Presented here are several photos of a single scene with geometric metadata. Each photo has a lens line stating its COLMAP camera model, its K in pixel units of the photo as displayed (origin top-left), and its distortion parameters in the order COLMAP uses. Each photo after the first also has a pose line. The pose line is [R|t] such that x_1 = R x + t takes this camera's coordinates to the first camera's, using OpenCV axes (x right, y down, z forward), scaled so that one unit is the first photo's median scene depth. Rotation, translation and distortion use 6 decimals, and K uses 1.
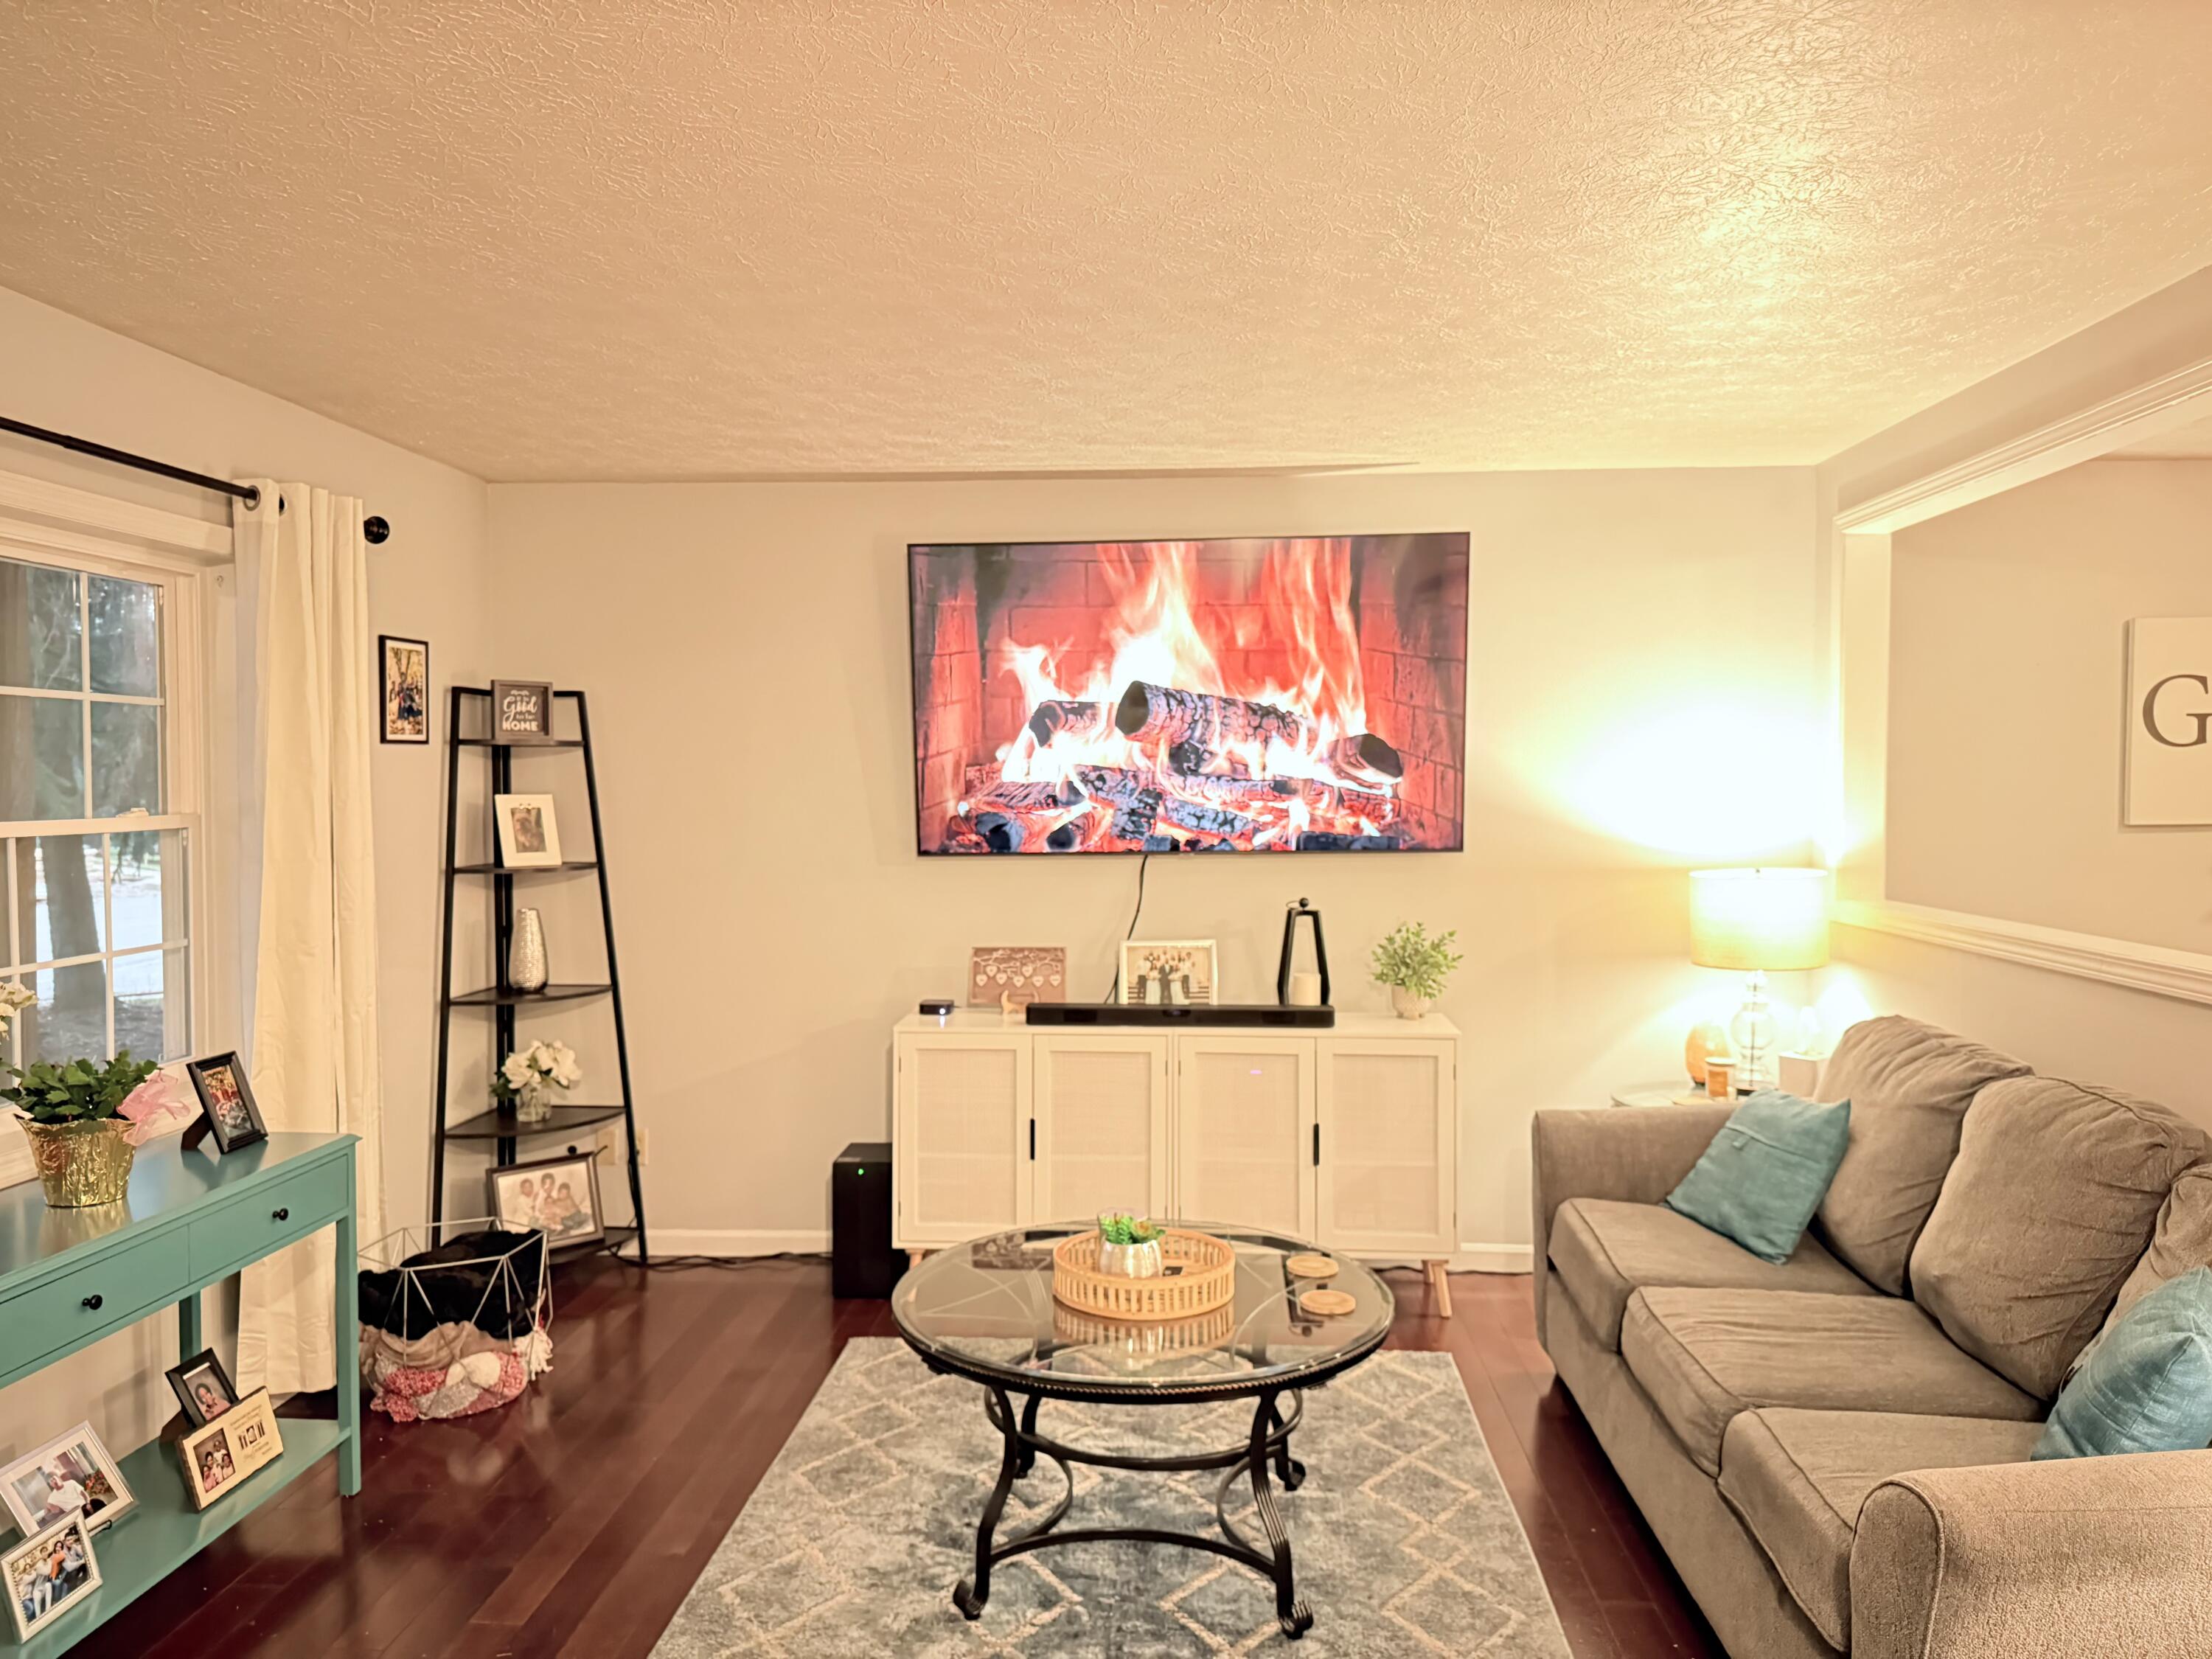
lens RADIAL K [[1532.7, 0, 1105.3], [0, 1532.7, 825.8], [0, 0, 1]] dist [0.043489, -0.003766]
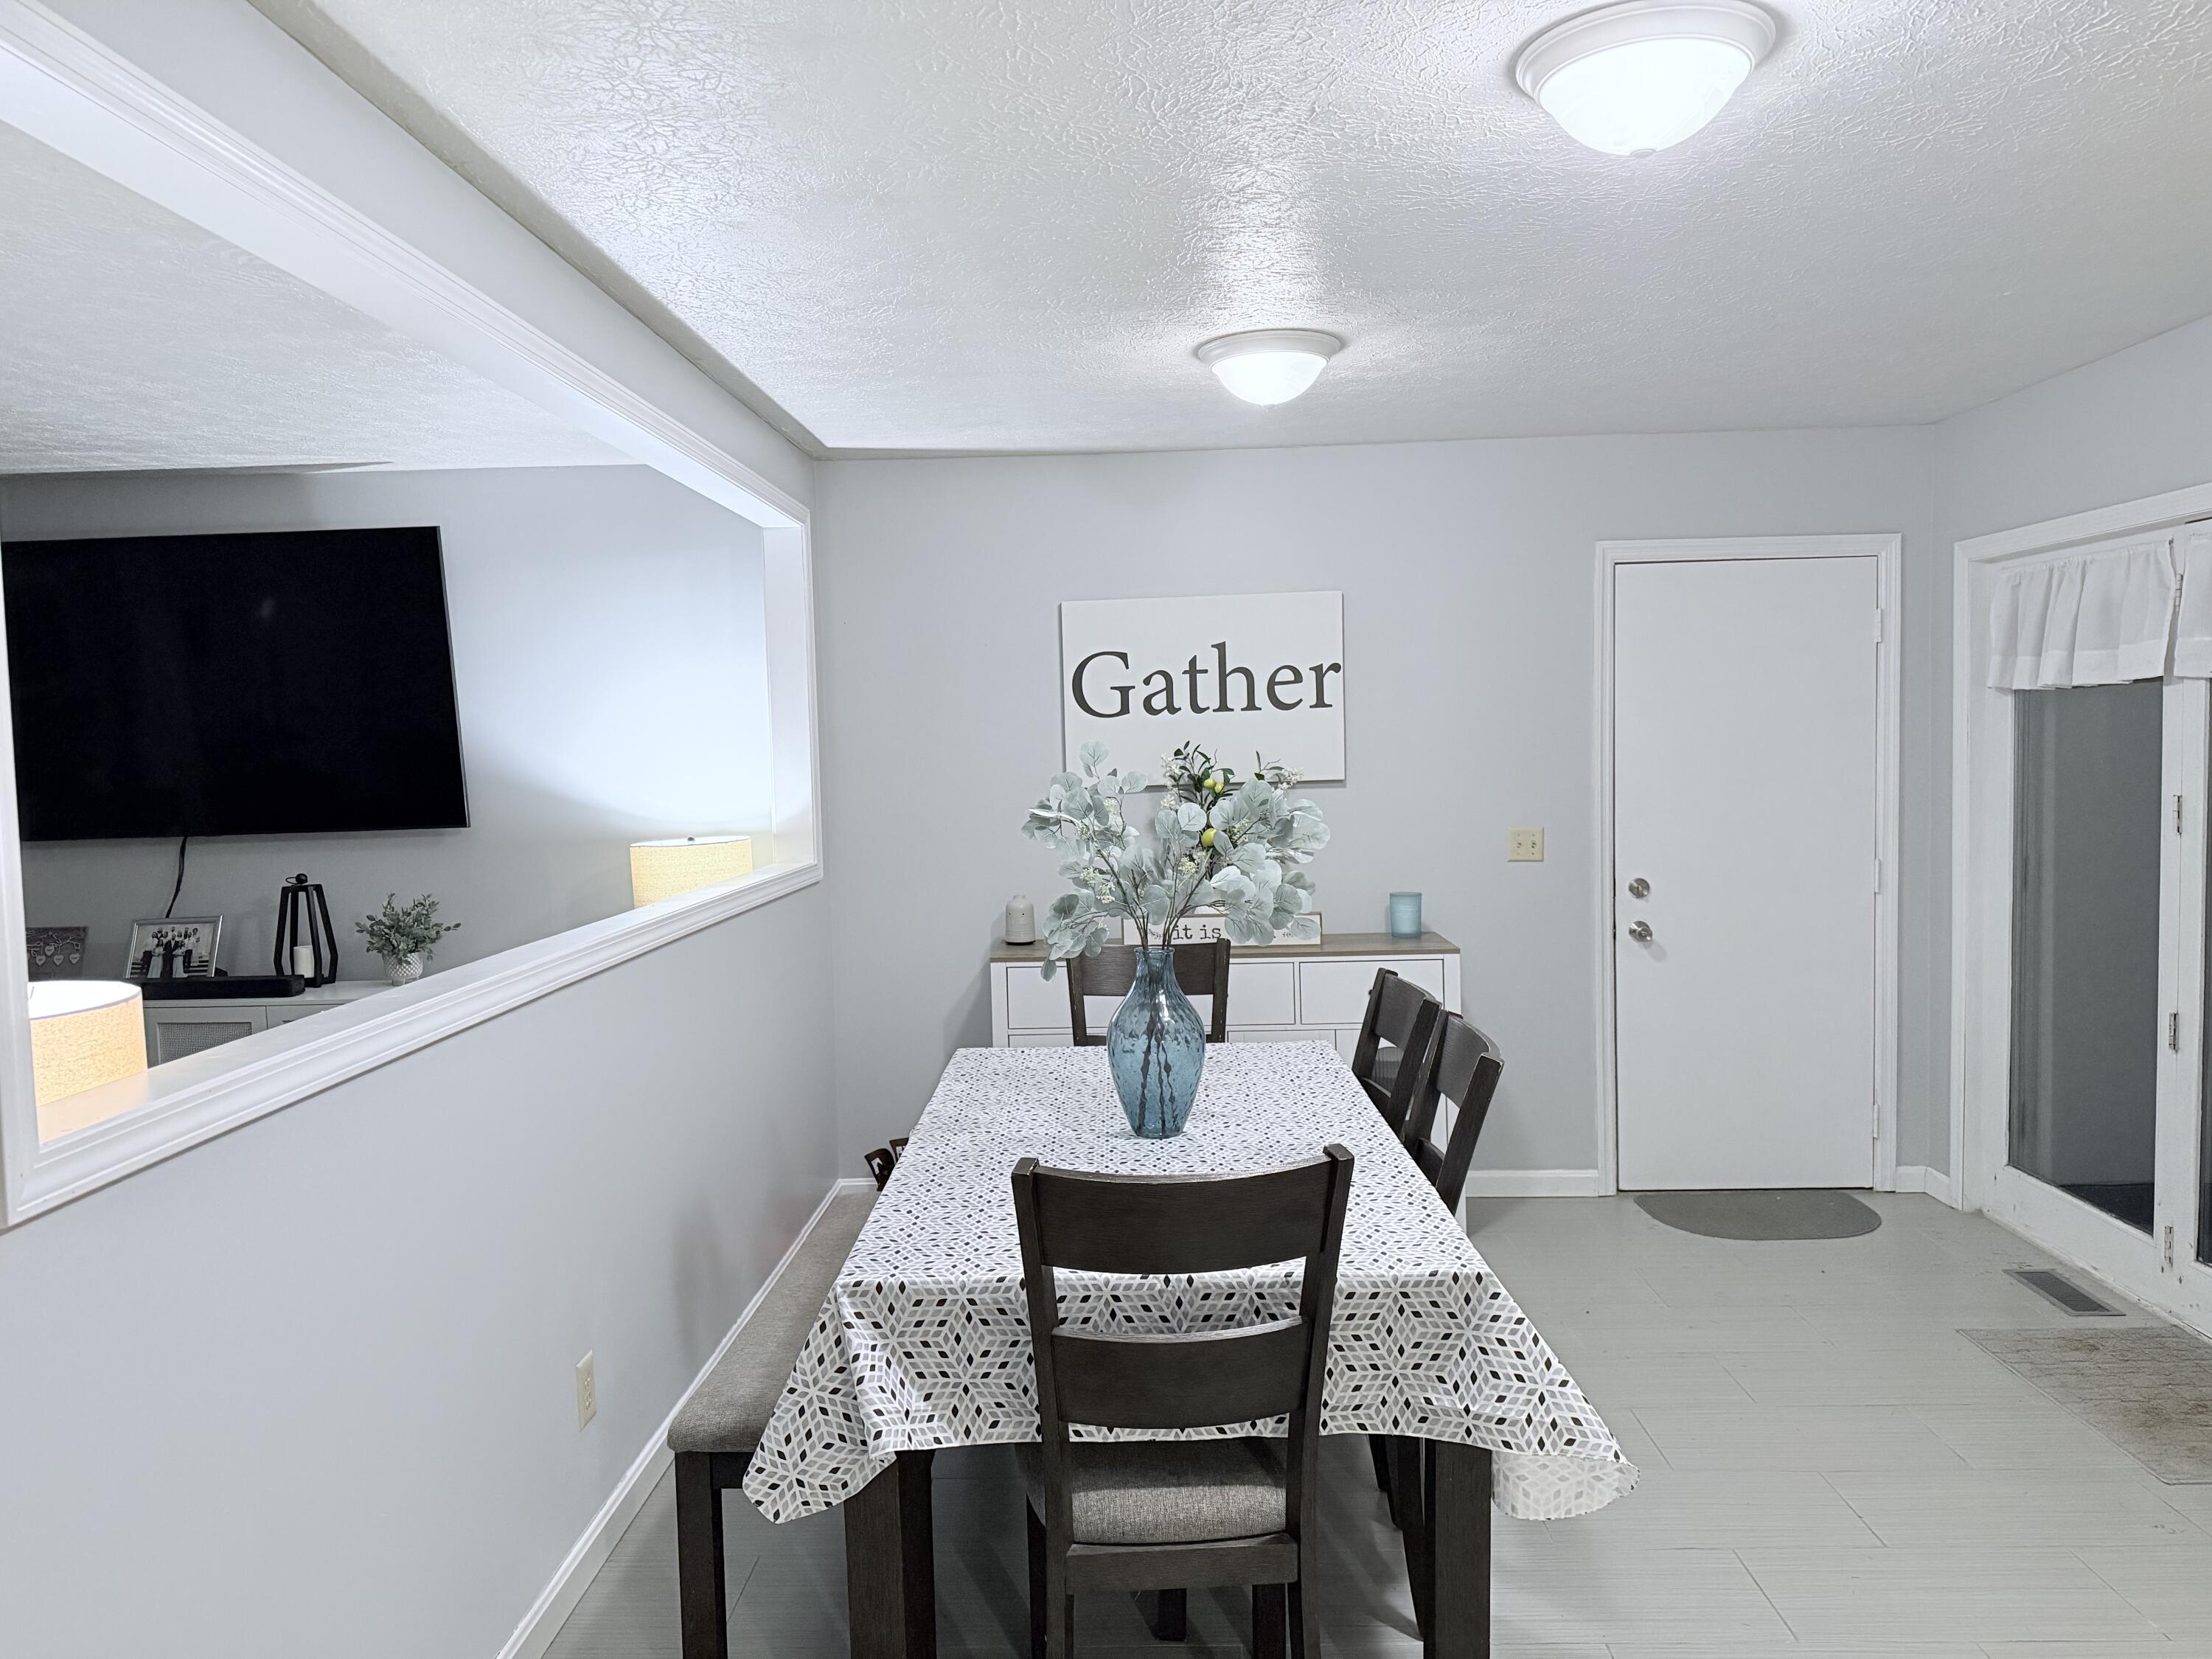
lens RADIAL K [[1532.7, 0, 1107.5], [0, 1532.7, 835.4], [0, 0, 1]] dist [0.043489, -0.003766]
pose [[0.998764, -0.024814, 0.043063, 0.639994], [0.023254, 0.999069, 0.036346, -0.005835], [-0.043925, -0.035300, 0.998411, -0.094512]]
